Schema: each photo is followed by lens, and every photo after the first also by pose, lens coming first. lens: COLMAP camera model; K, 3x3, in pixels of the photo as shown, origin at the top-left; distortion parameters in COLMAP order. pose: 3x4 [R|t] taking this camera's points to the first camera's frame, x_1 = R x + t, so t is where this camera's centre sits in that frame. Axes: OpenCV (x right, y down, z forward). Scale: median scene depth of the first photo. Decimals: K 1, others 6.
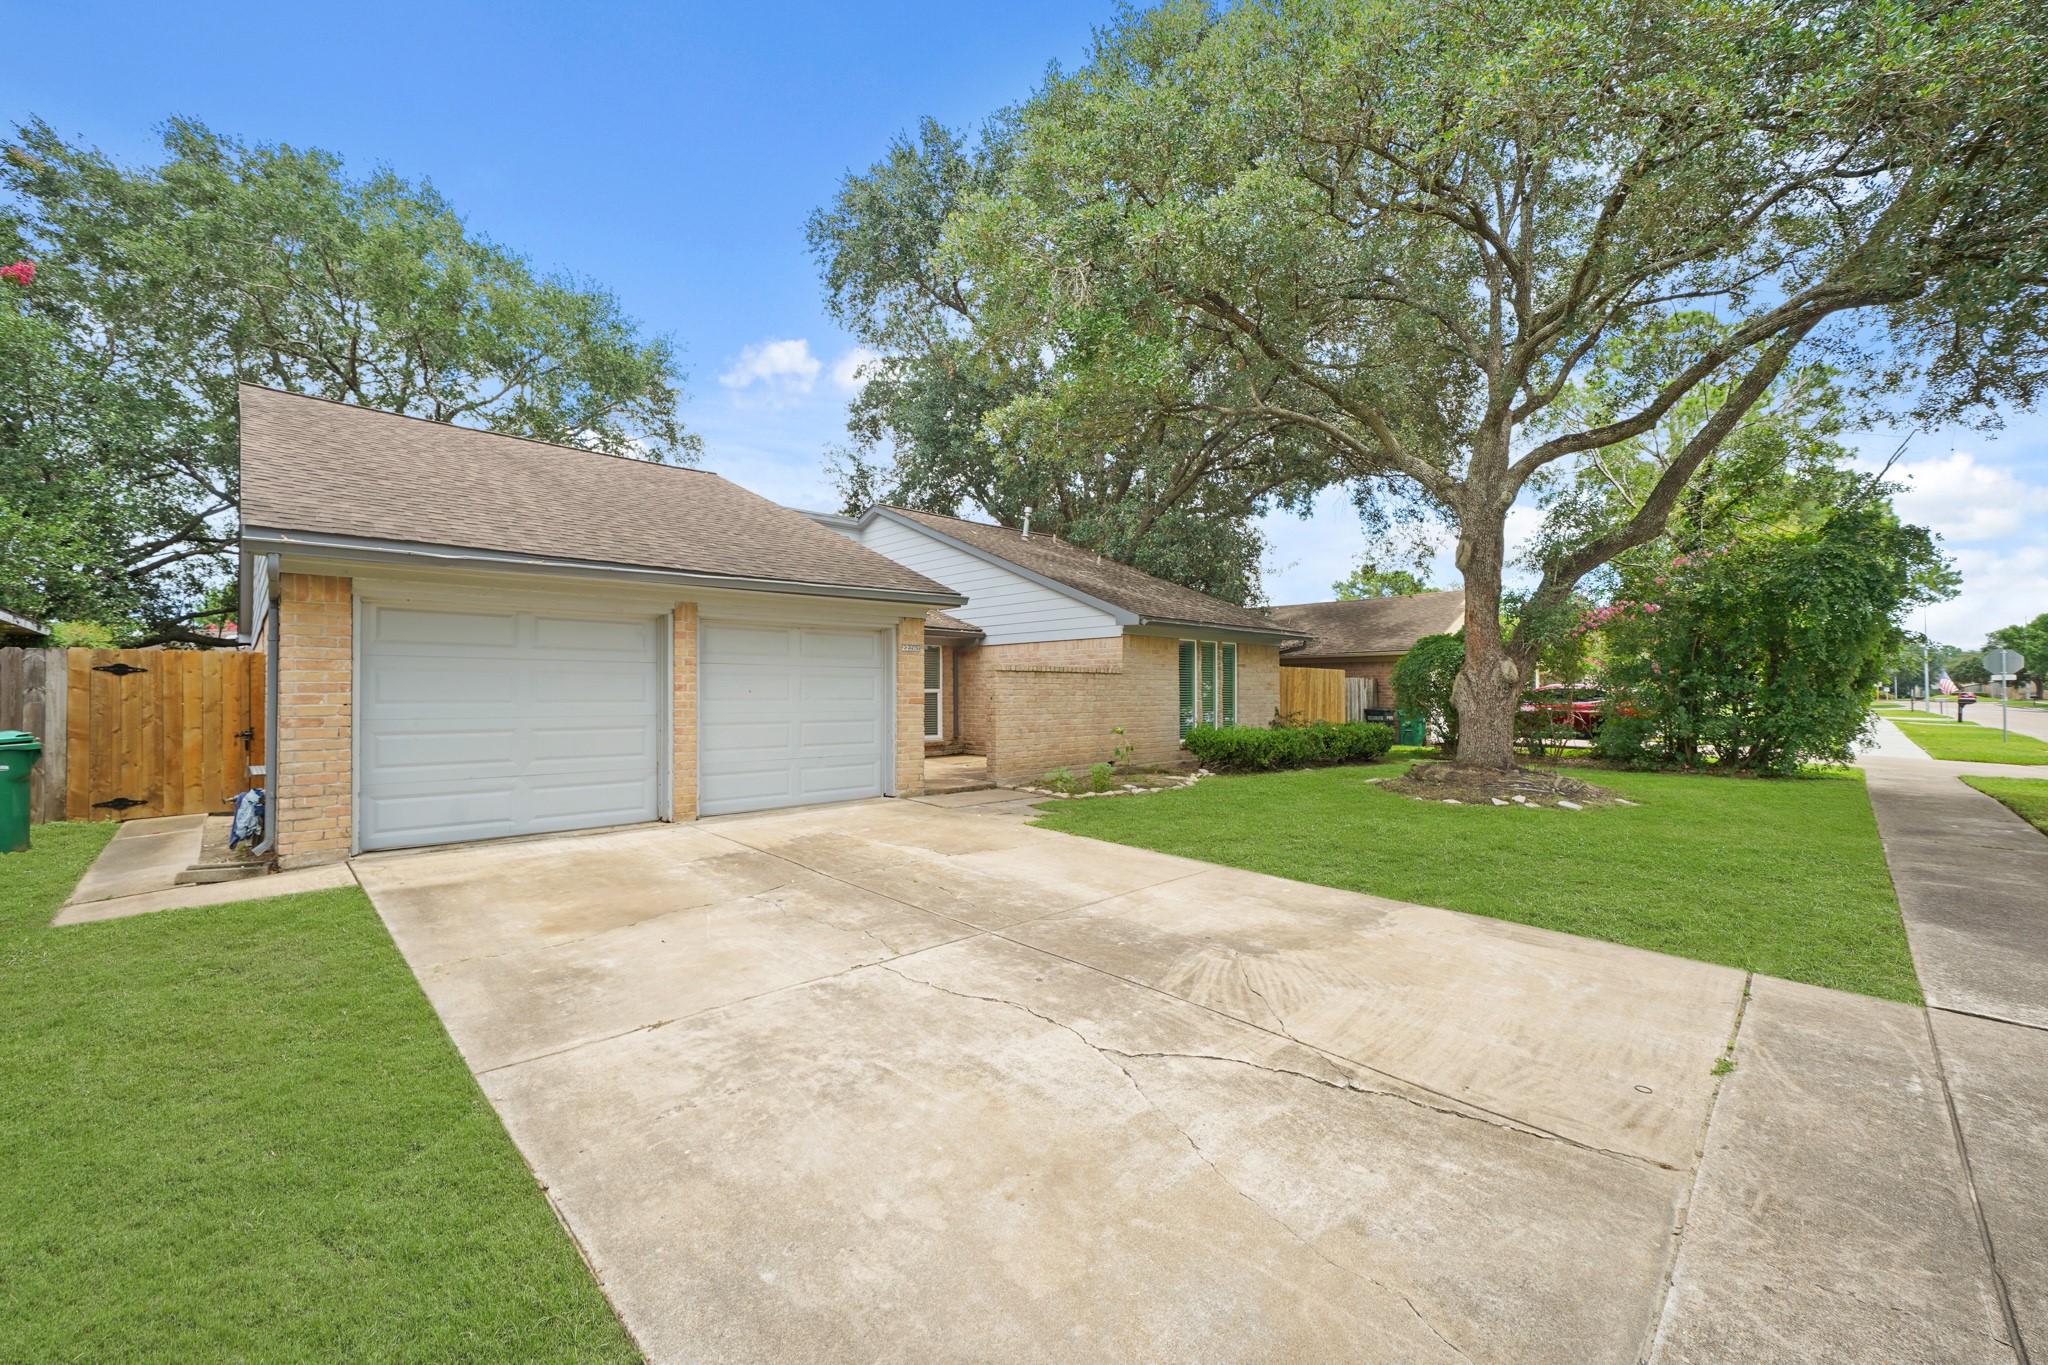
lens RADIAL K [[808.6, 0, 1023.9], [0, 808.6, 675.6], [0, 0, 1]] dist [-0.001539, 0.001482]
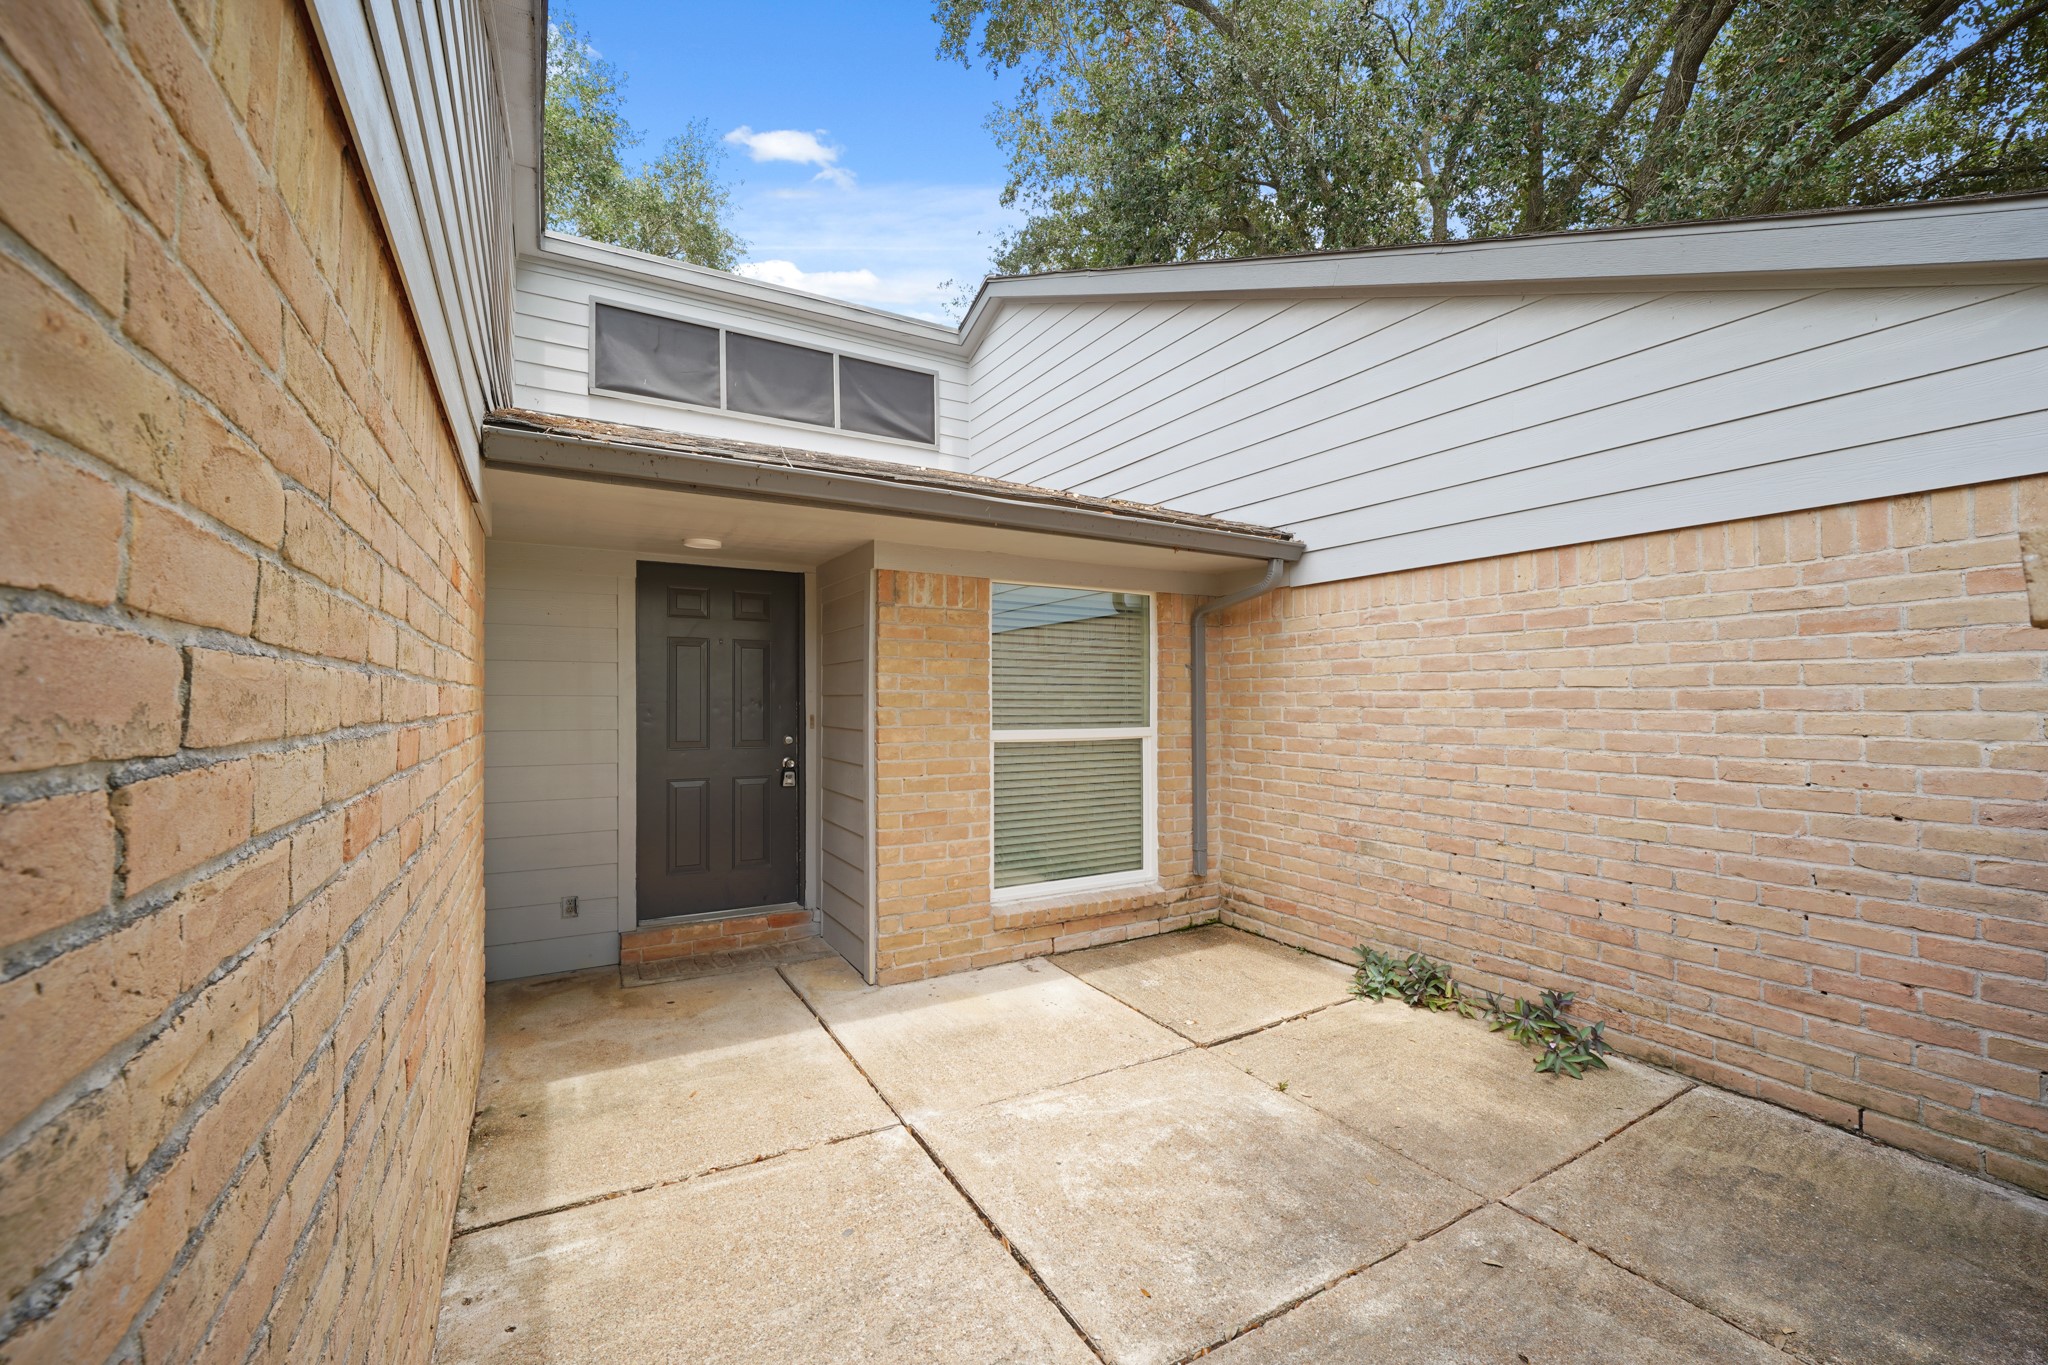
lens RADIAL K [[808.6, 0, 1022.7], [0, 808.6, 689.5], [0, 0, 1]] dist [-0.001539, 0.001482]
pose [[0.969710, 0.000163, -0.244257, -0.073440], [-0.003019, 0.999931, -0.011318, 0.005681], [0.244238, 0.011713, 0.969644, 0.664400]]
